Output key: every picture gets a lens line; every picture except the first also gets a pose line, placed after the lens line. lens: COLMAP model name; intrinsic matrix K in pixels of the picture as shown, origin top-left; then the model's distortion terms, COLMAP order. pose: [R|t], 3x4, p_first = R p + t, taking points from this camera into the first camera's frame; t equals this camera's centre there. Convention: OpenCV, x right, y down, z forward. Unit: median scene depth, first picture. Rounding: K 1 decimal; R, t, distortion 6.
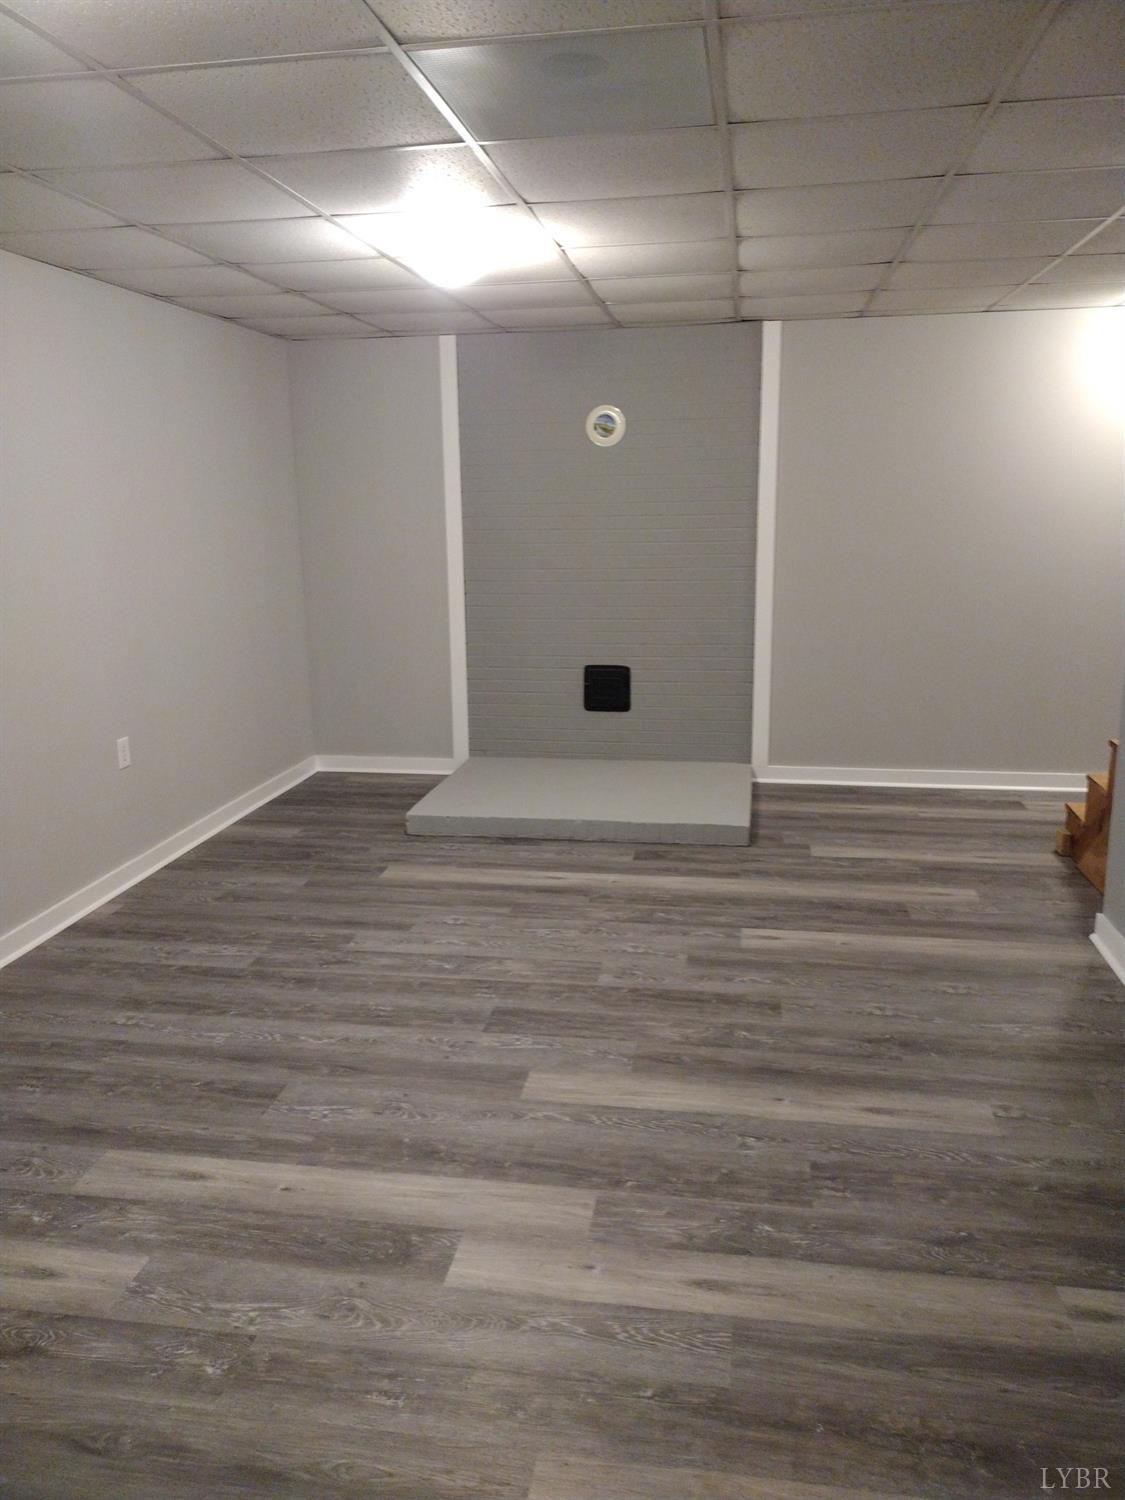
lens RADIAL K [[1117.6, 0, 565.3], [0, 1117.6, 744.0], [0, 0, 1]] dist [0.092855, -0.120602]
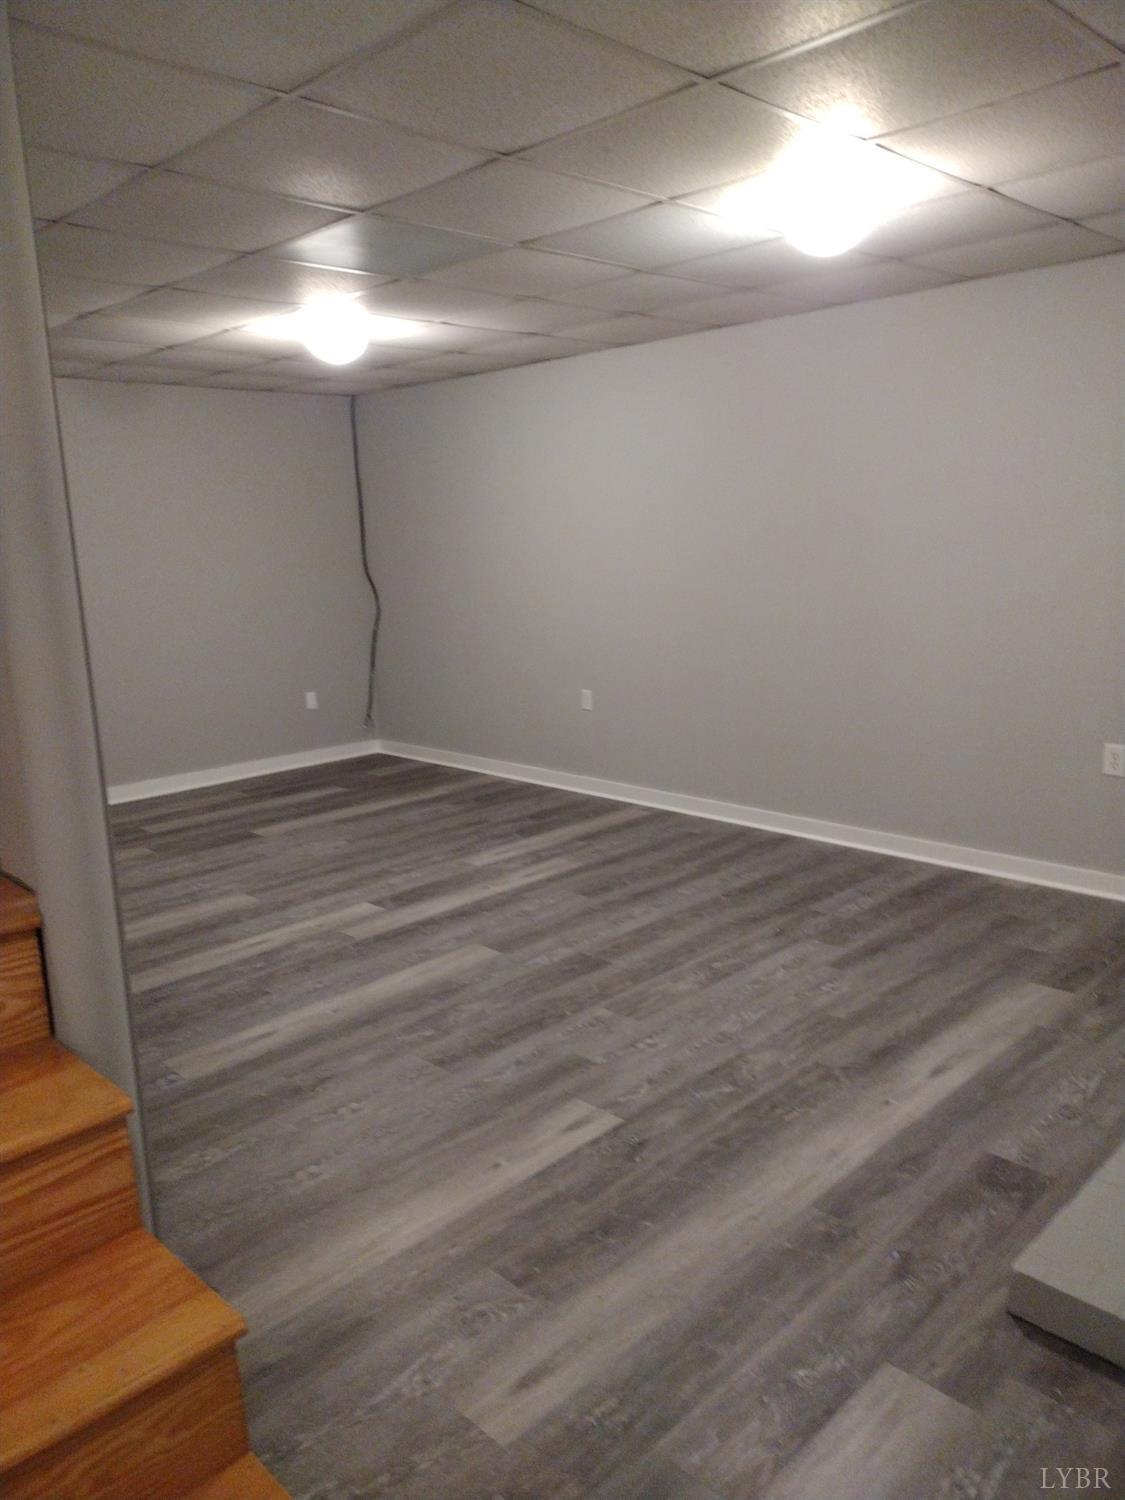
lens RADIAL K [[1117.6, 0, 565.3], [0, 1117.6, 744.0], [0, 0, 1]] dist [0.092855, -0.120602]
pose [[-0.585851, 0.187588, -0.788409, 0.766691], [-0.131284, 0.938024, 0.320741, -0.307835], [0.799714, 0.291412, -0.524916, 1.413333]]
